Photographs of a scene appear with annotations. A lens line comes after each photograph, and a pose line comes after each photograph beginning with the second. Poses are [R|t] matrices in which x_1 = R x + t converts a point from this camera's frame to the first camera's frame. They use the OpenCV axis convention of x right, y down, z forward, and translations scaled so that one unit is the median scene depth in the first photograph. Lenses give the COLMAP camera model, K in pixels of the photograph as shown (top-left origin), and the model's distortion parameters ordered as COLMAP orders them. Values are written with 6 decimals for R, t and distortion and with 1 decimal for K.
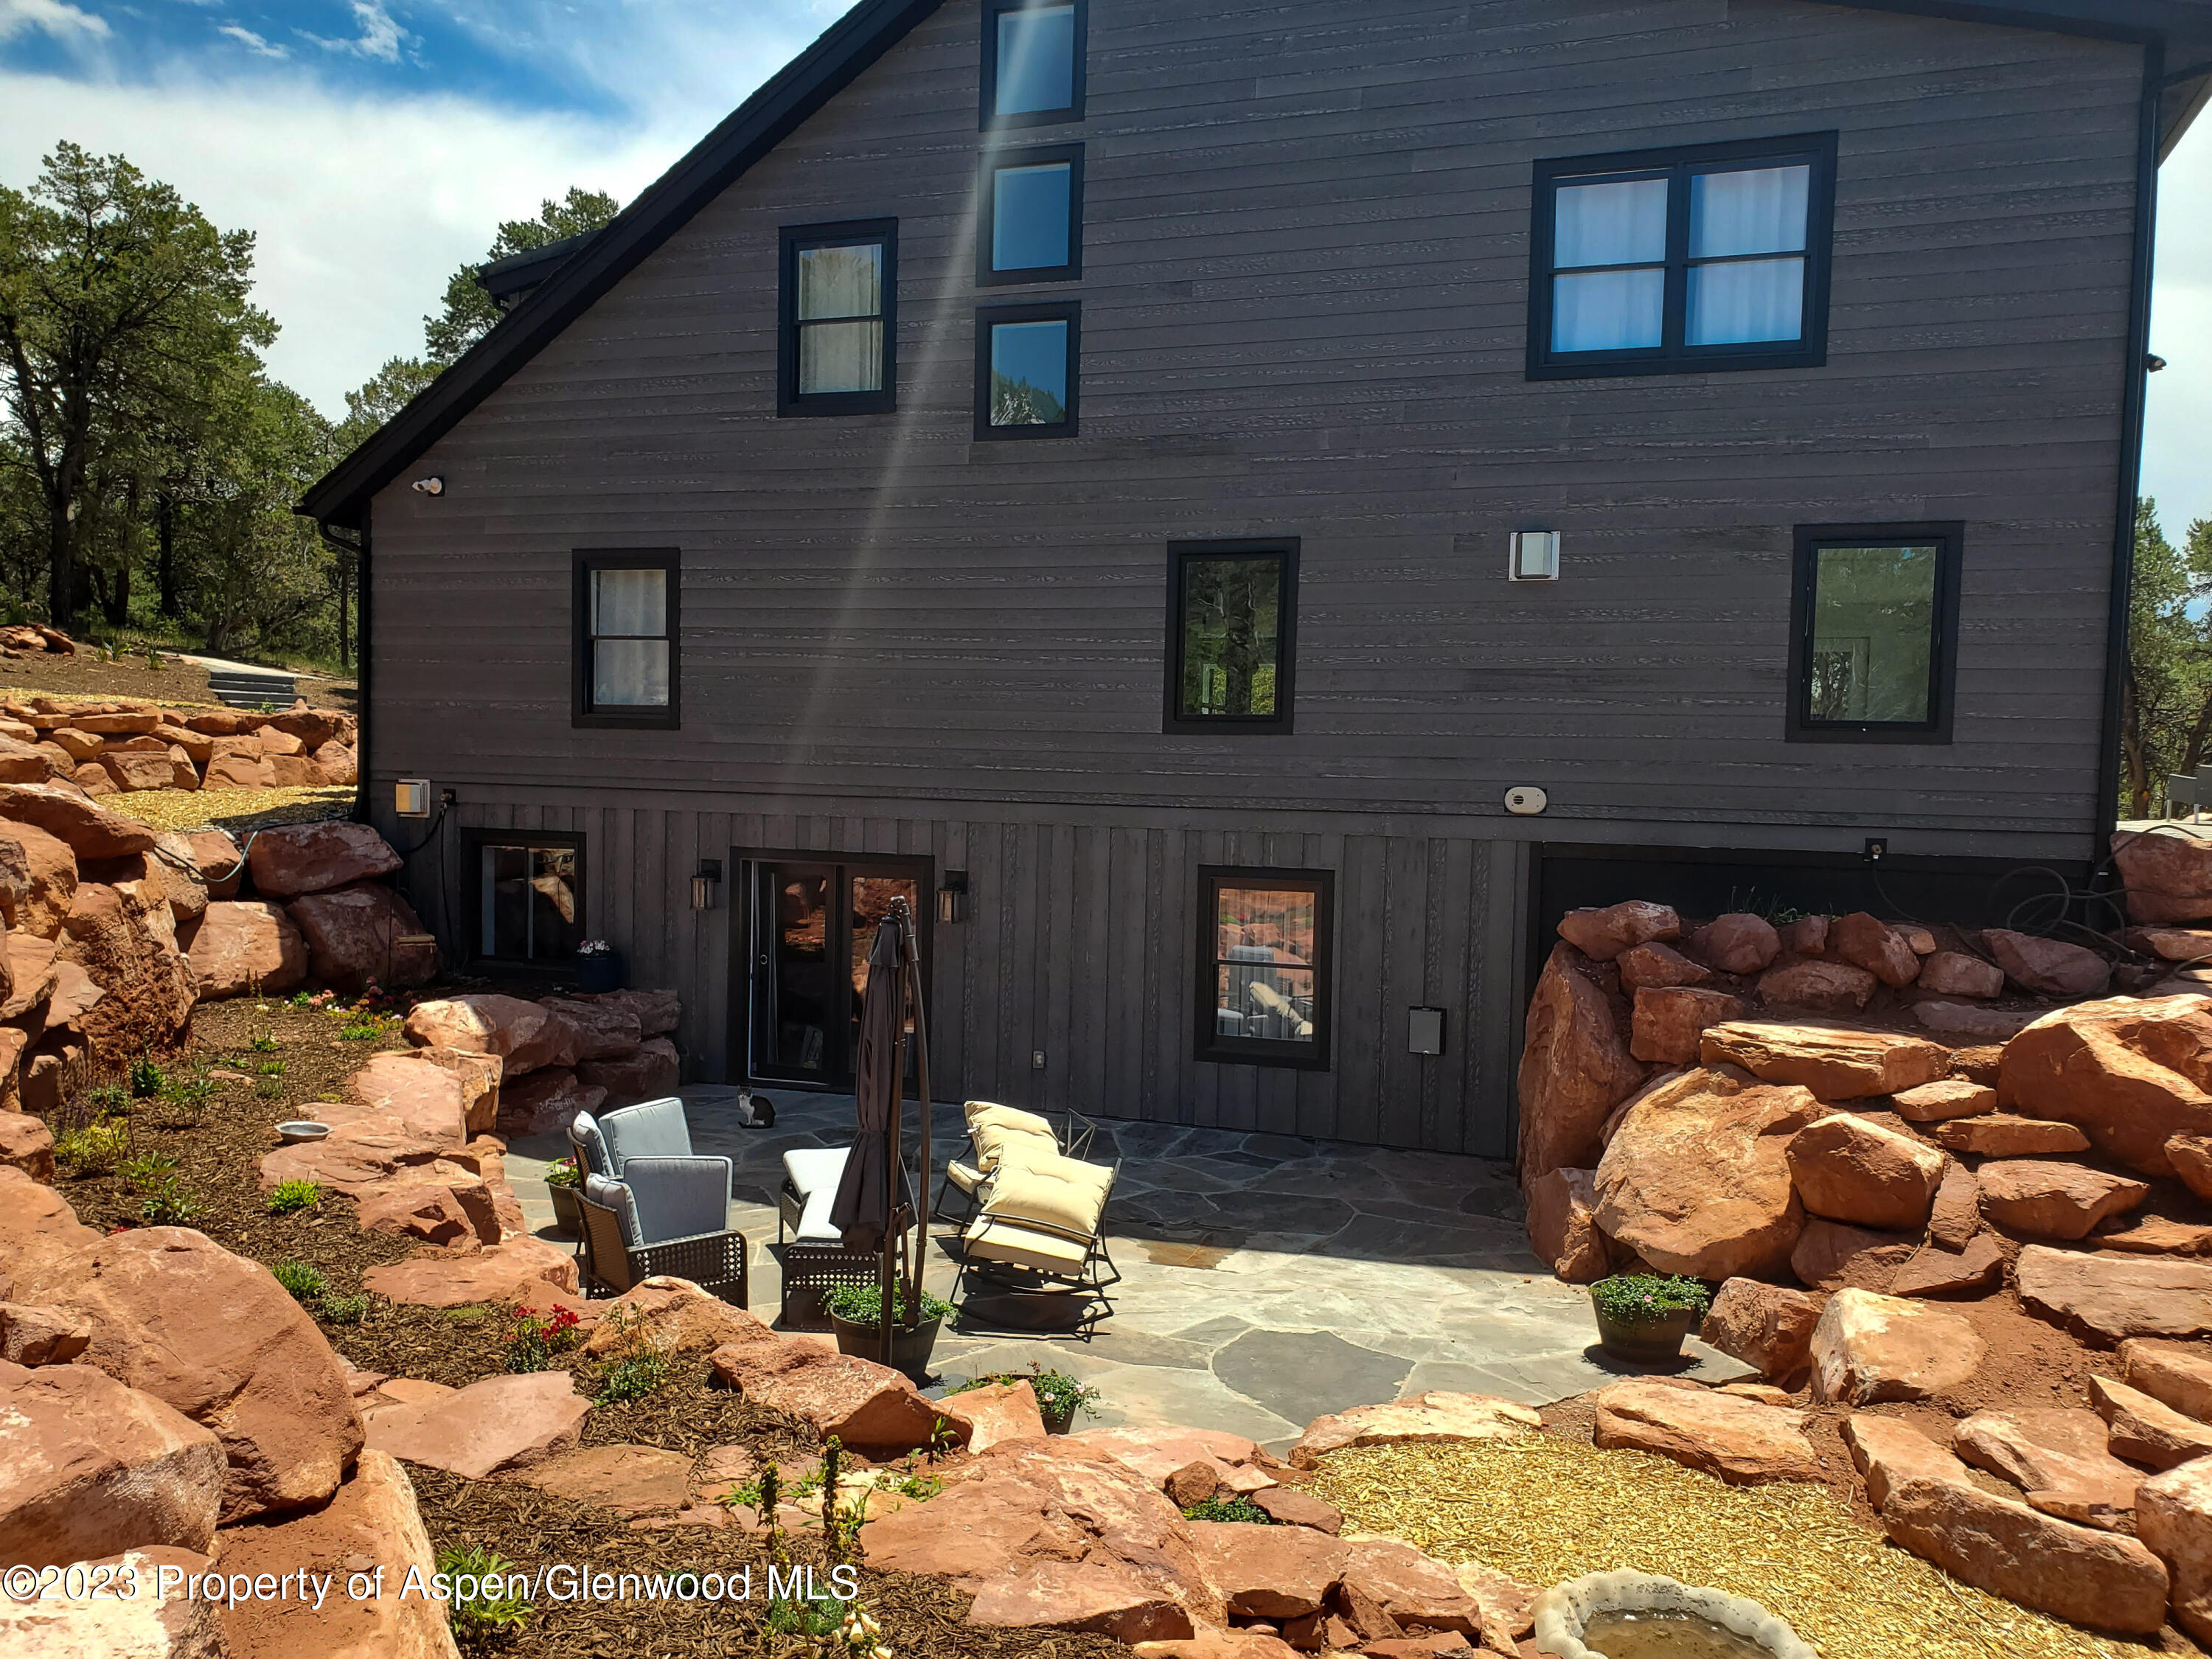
lens RADIAL K [[1737.4, 0, 1107.4], [0, 1737.4, 816.4], [0, 0, 1]] dist [0.073564, -0.020682]
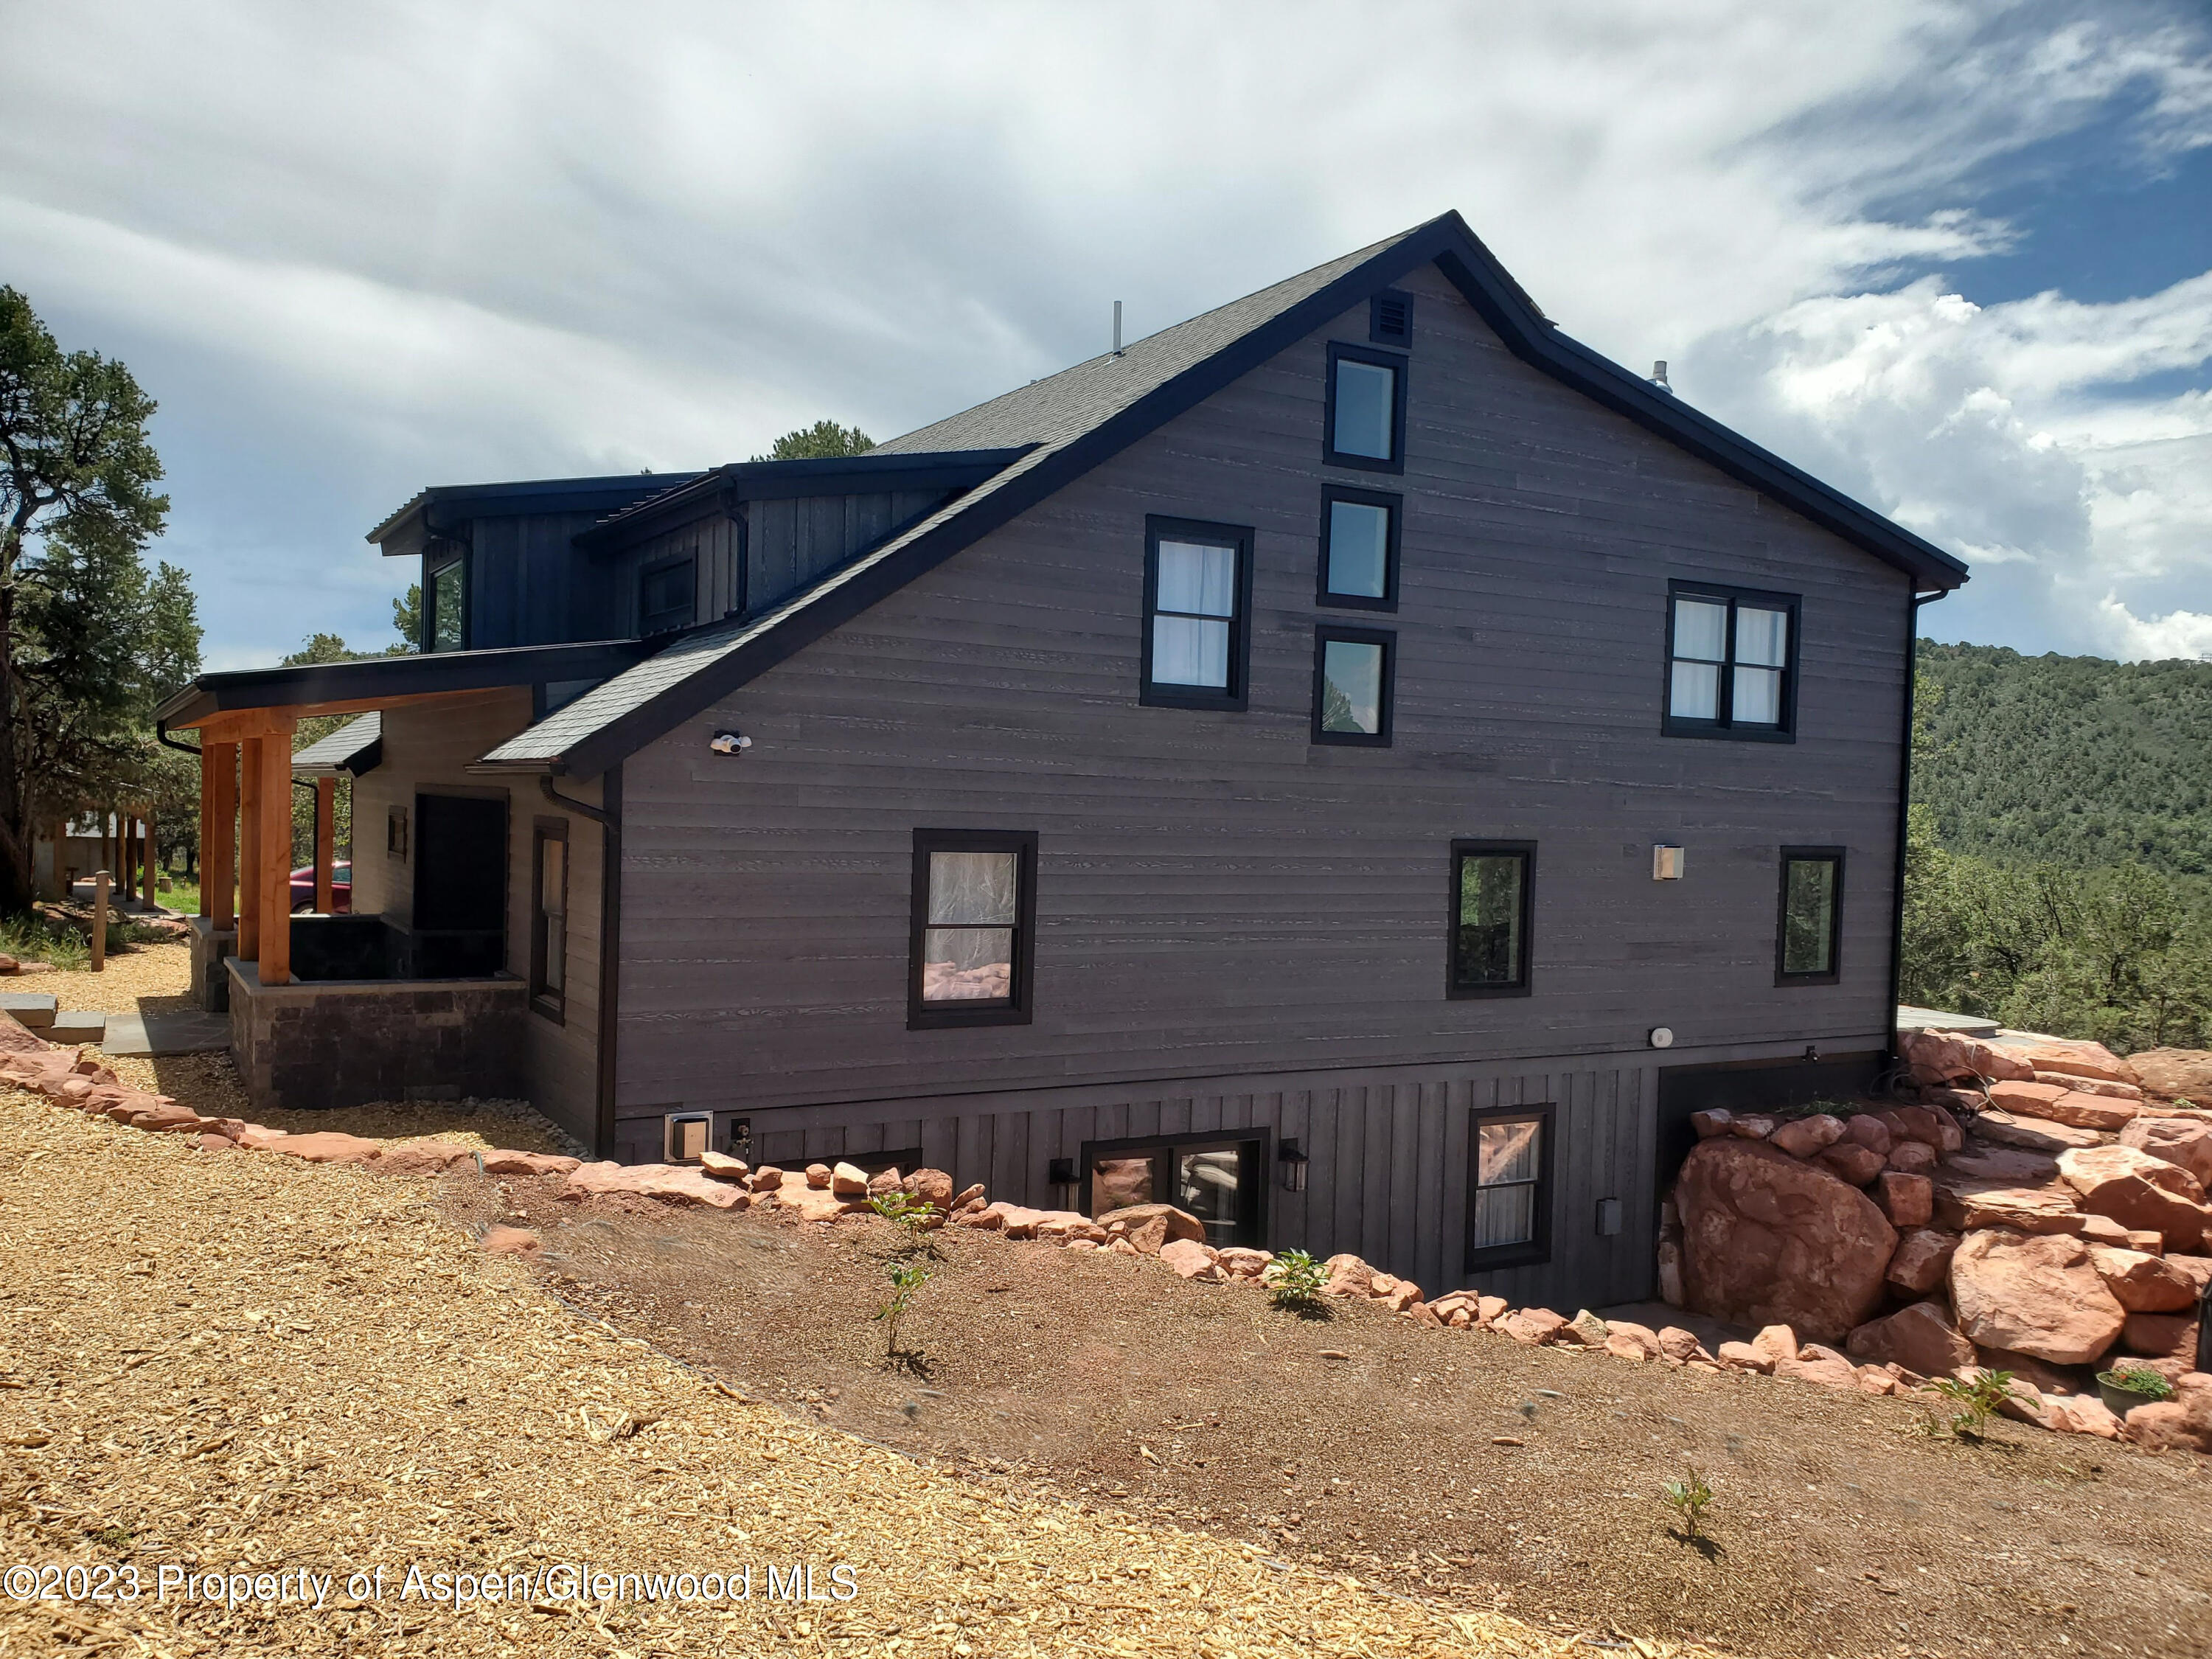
lens RADIAL K [[1737.4, 0, 1105.3], [0, 1737.4, 851.1], [0, 0, 1]] dist [0.073564, -0.020682]
pose [[0.652889, -0.025786, 0.757014, -1.025026], [0.010021, 0.999627, 0.025407, -0.184015], [-0.757387, -0.009002, 0.652904, 0.401814]]
